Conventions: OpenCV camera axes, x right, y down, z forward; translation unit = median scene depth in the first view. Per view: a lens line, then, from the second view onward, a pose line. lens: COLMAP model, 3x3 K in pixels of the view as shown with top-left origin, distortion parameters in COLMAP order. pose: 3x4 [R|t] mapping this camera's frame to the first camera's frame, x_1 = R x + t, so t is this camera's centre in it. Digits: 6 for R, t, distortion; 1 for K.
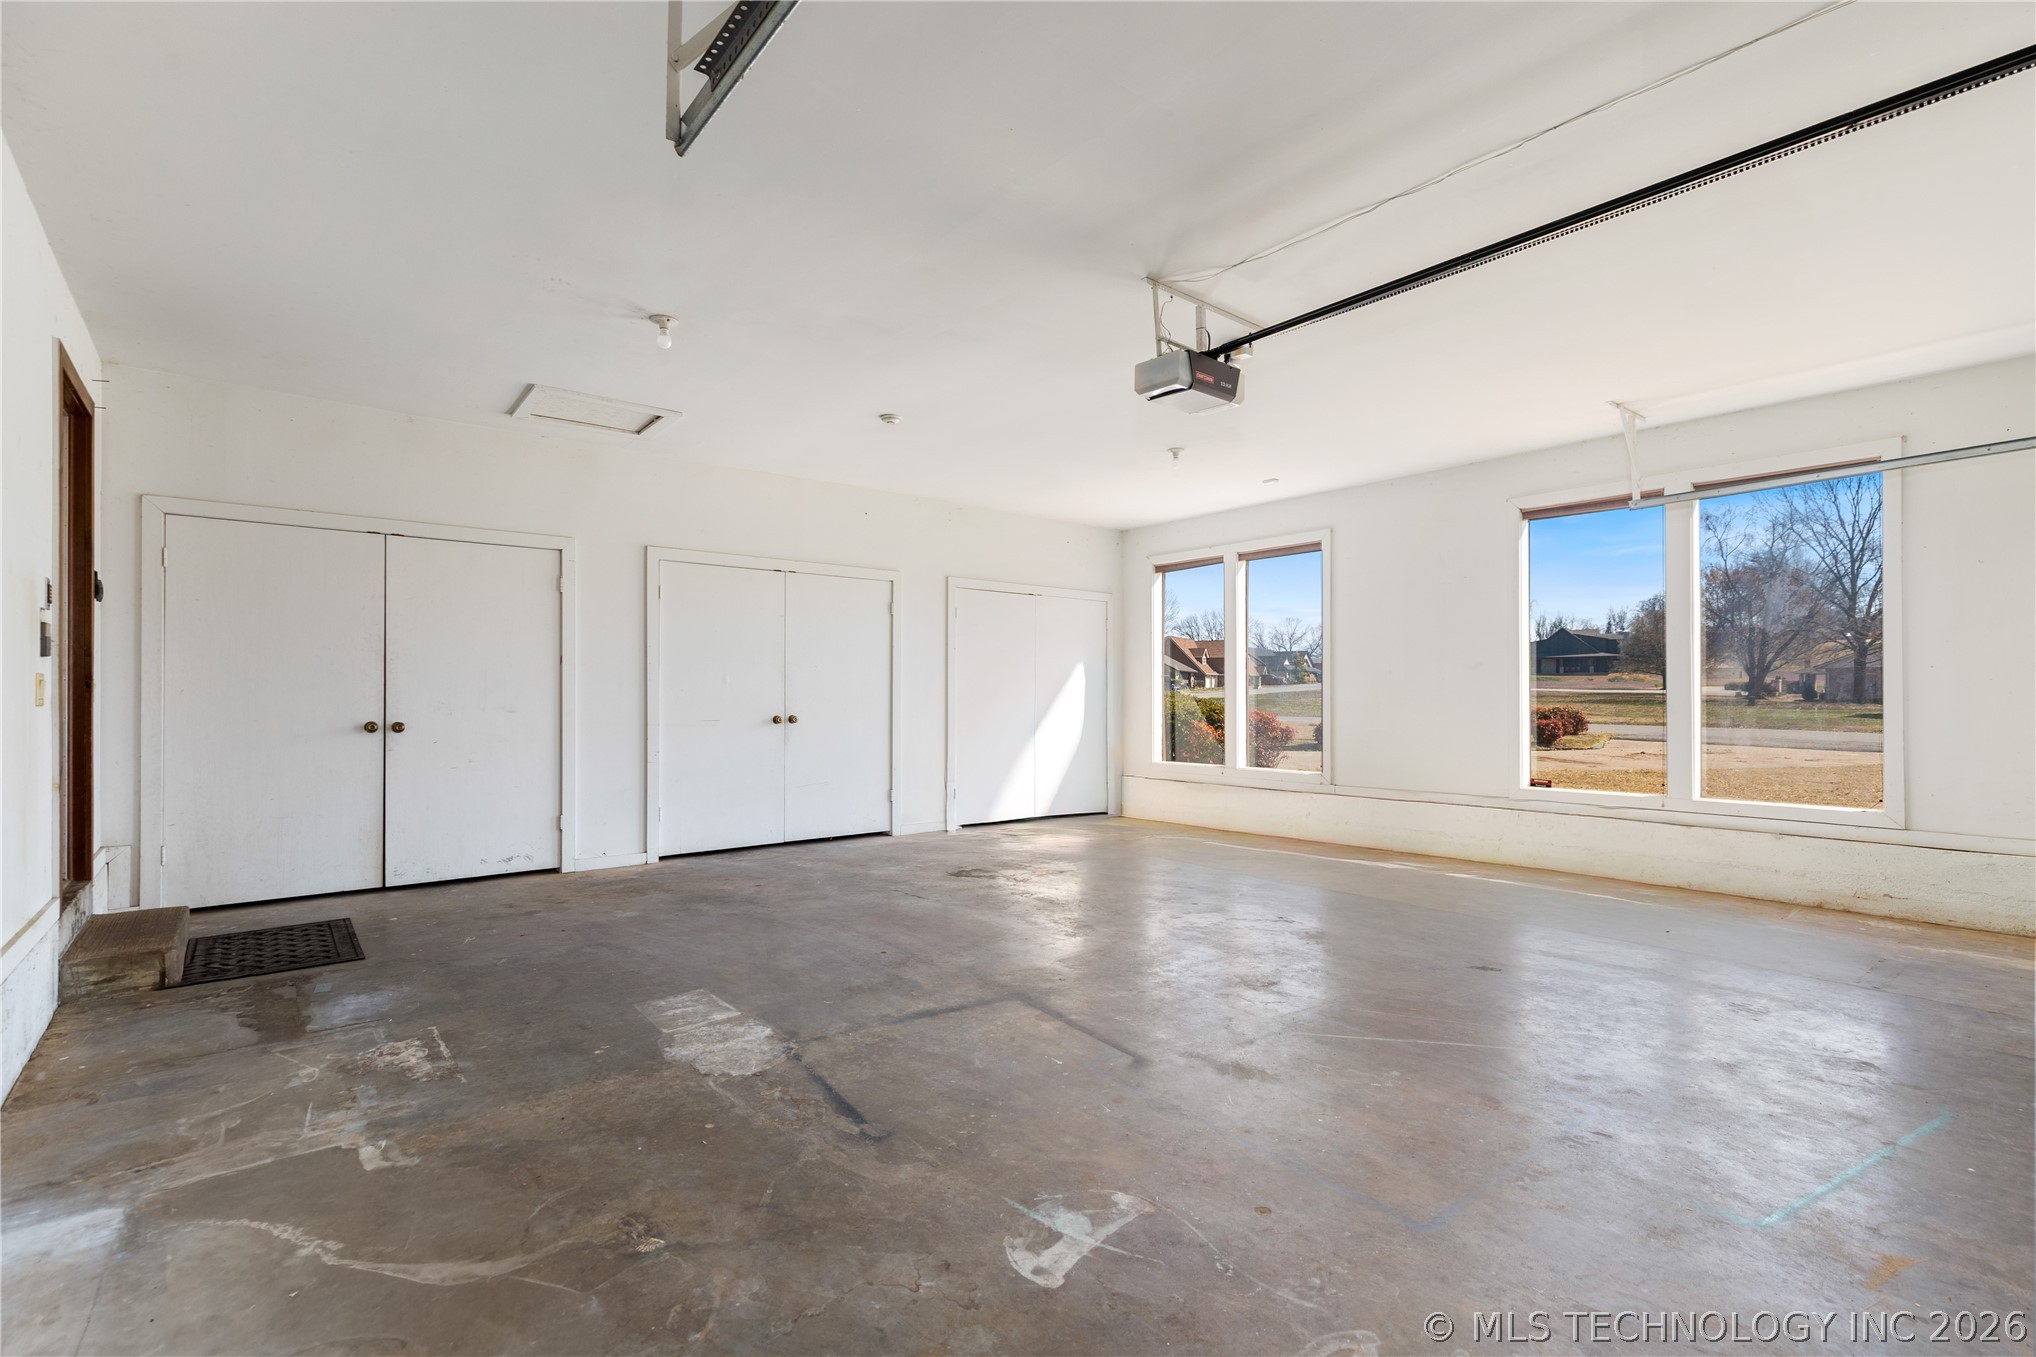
lens RADIAL K [[926.0, 0, 1017.3], [0, 926.0, 694.4], [0, 0, 1]] dist [-0.001236, -0.000475]
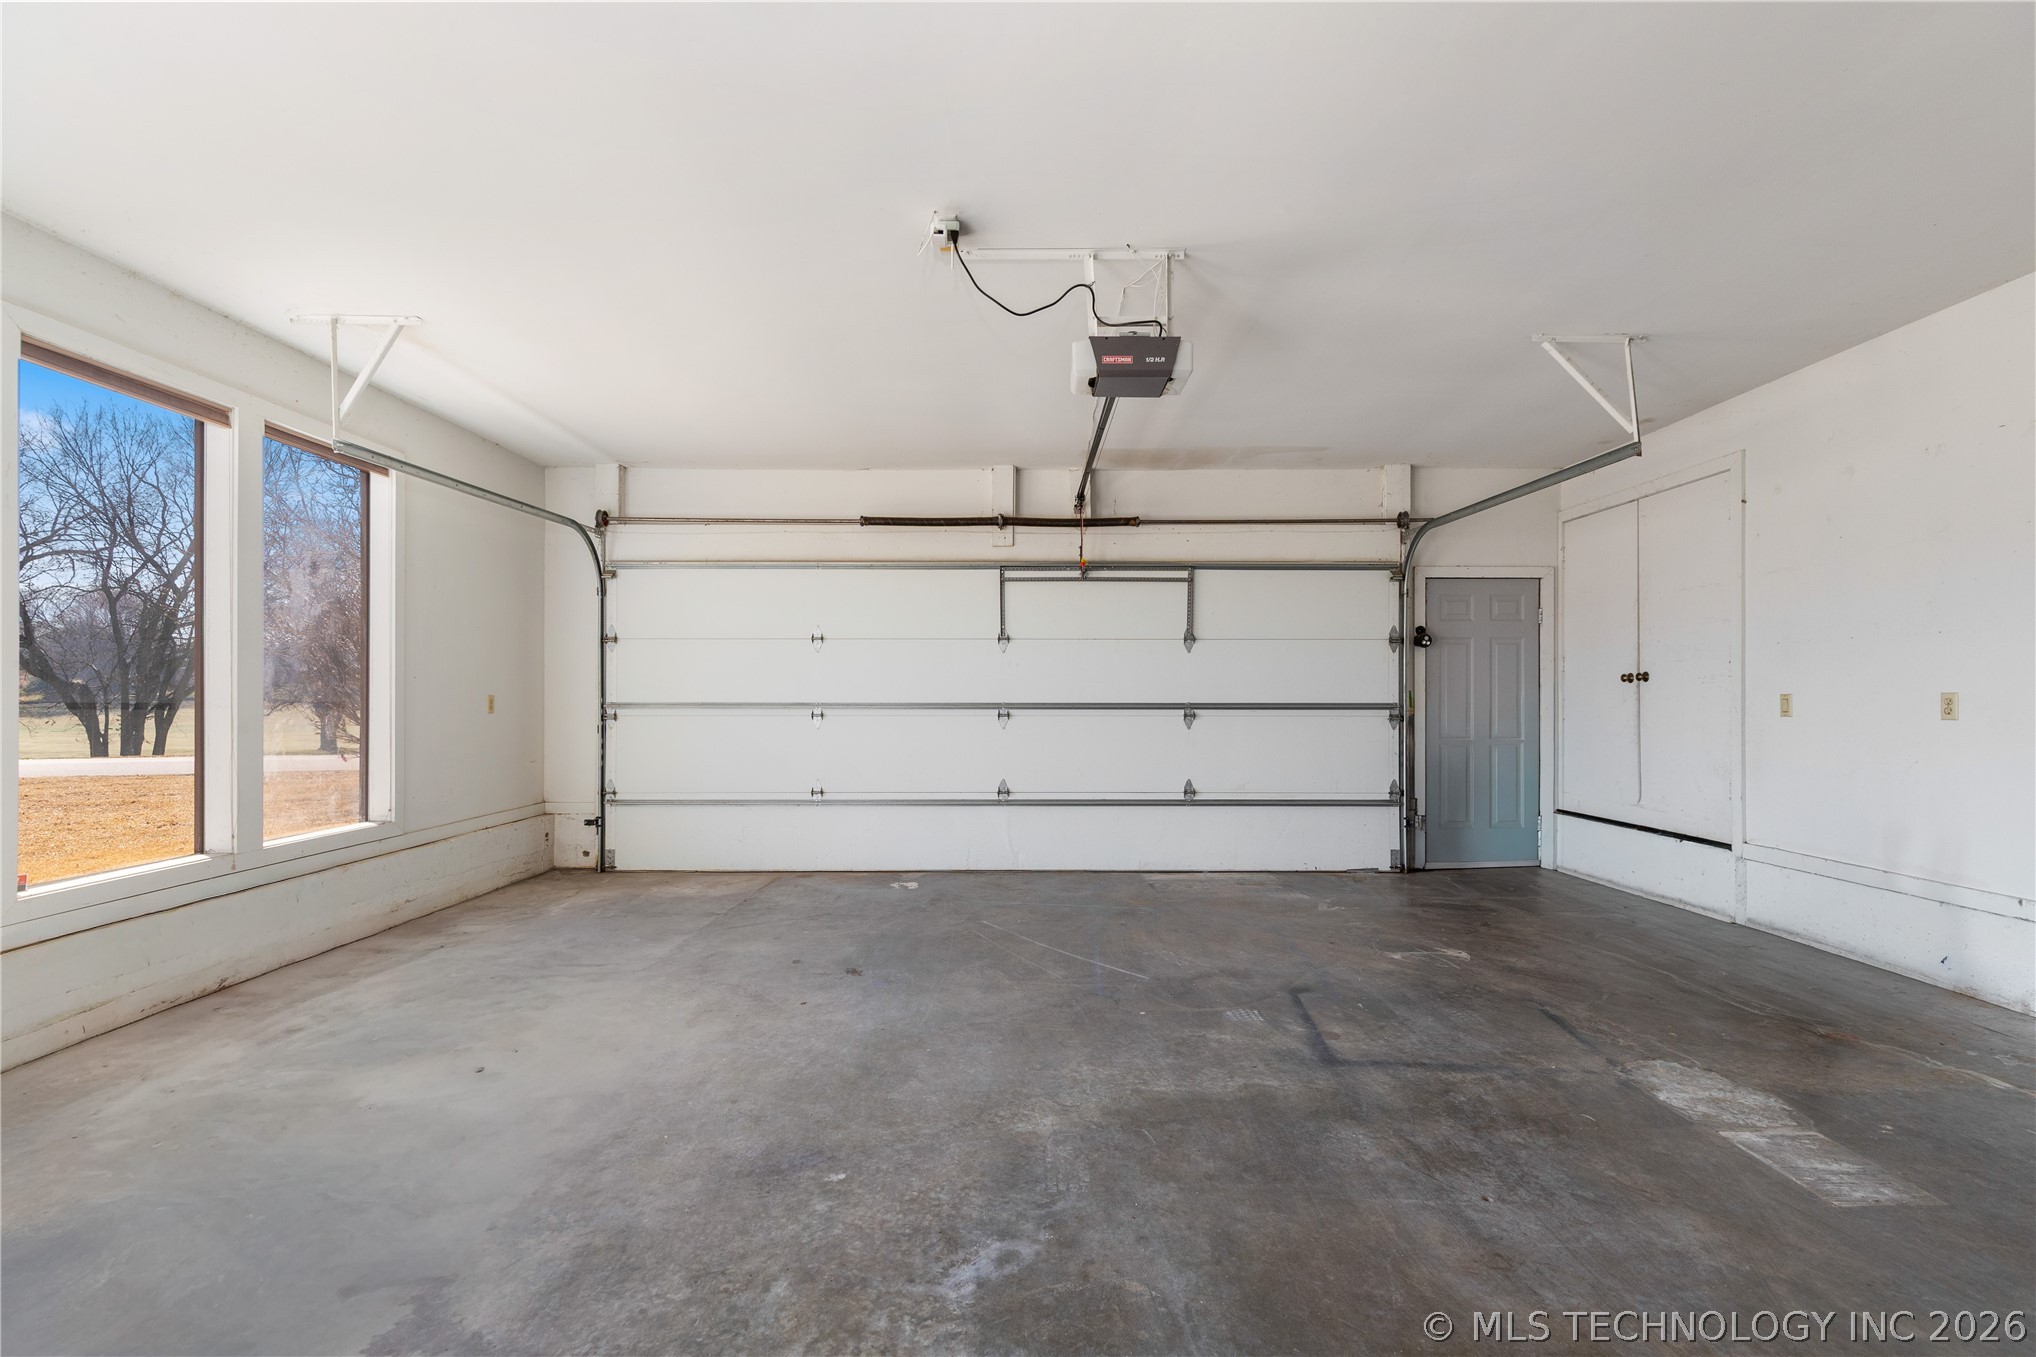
lens RADIAL K [[926.0, 0, 1017.3], [0, 926.0, 694.4], [0, 0, 1]] dist [-0.001236, -0.000475]
pose [[-0.768773, 0.001842, 0.639519, -0.366666], [-0.001571, 0.999987, -0.004768, -0.009441], [-0.639520, -0.004670, -0.768760, 2.091070]]
